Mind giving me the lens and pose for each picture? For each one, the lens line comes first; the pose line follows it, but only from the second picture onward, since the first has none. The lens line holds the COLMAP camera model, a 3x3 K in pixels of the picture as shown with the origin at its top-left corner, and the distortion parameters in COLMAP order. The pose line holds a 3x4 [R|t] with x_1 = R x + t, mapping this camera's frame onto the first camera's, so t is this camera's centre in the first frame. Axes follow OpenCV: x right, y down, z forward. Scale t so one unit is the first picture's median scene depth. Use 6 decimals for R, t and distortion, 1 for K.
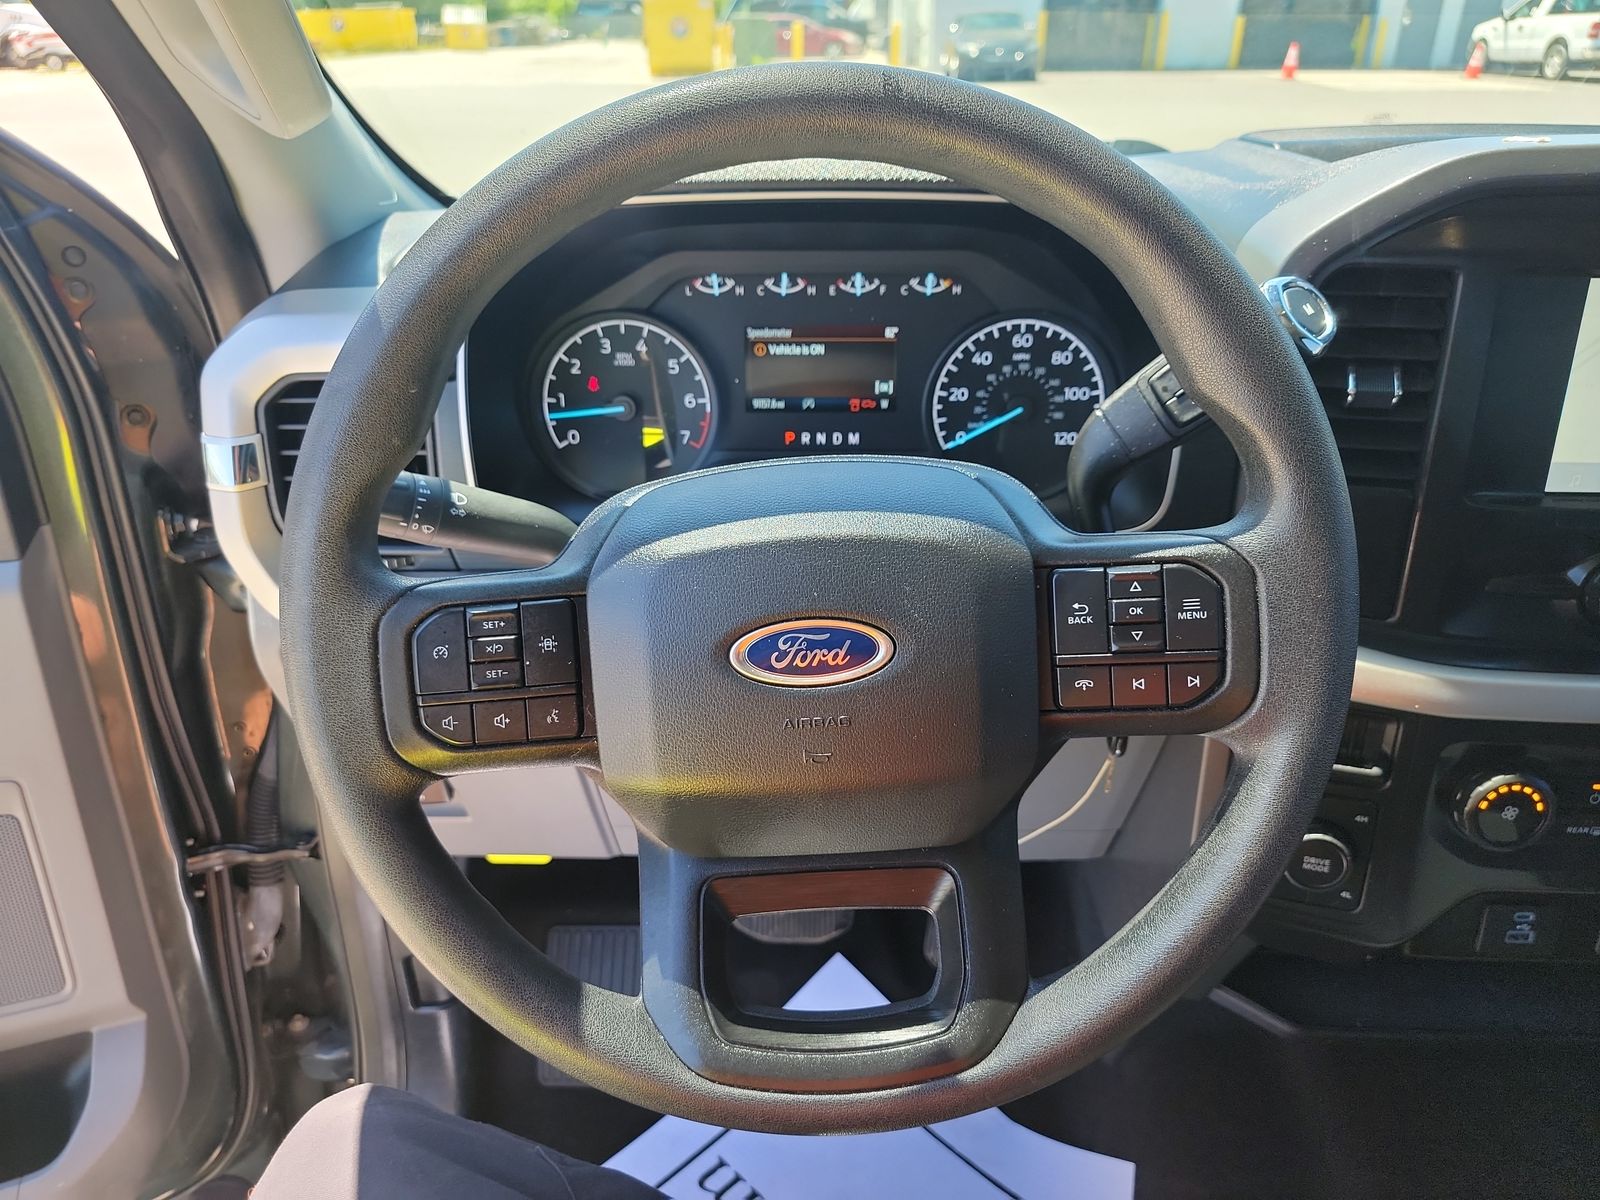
lens RADIAL K [[1114.4, 0, 779.2], [0, 1114.4, 648.8], [0, 0, 1]] dist [0.052133, -0.045000]
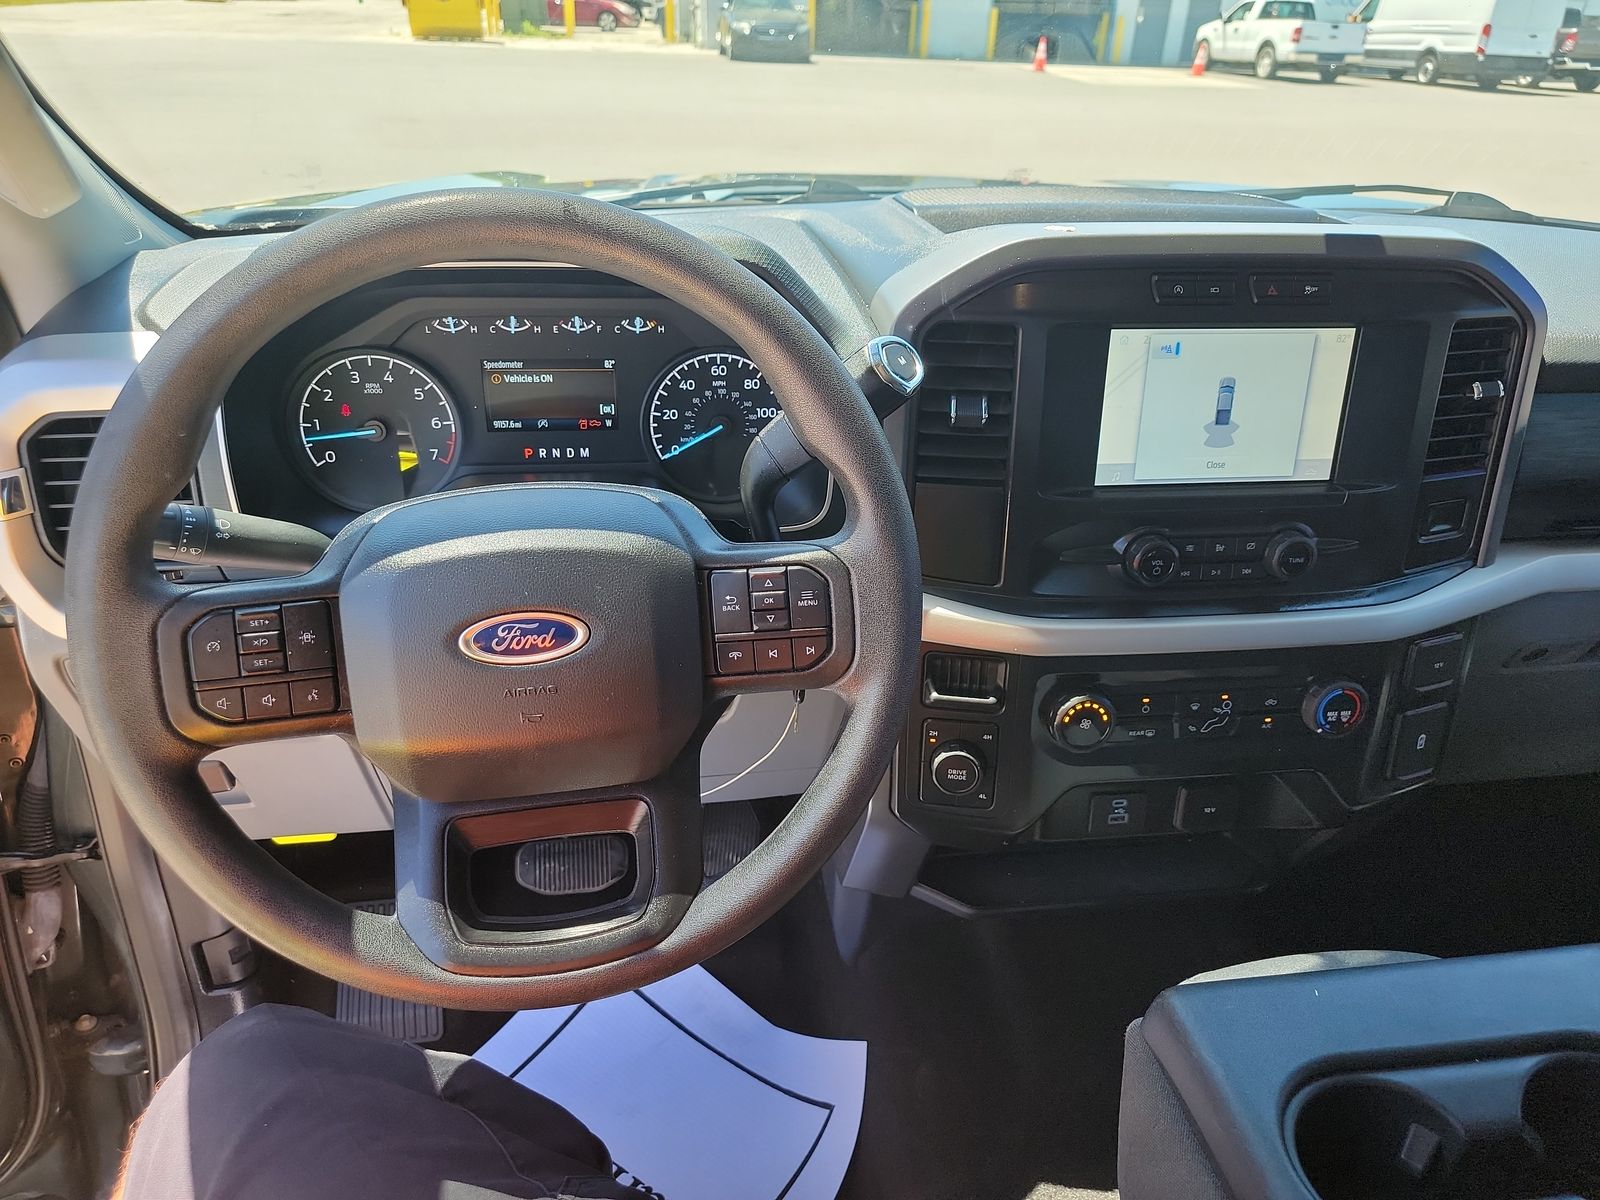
lens RADIAL K [[1114.4, 0, 814.6], [0, 1114.4, 629.6], [0, 0, 1]] dist [0.052133, -0.045000]
pose [[0.978819, -0.057311, 0.196540, 0.063830], [0.056032, 0.998356, 0.012069, -0.001567], [-0.196908, -0.000801, 0.980422, -0.215493]]
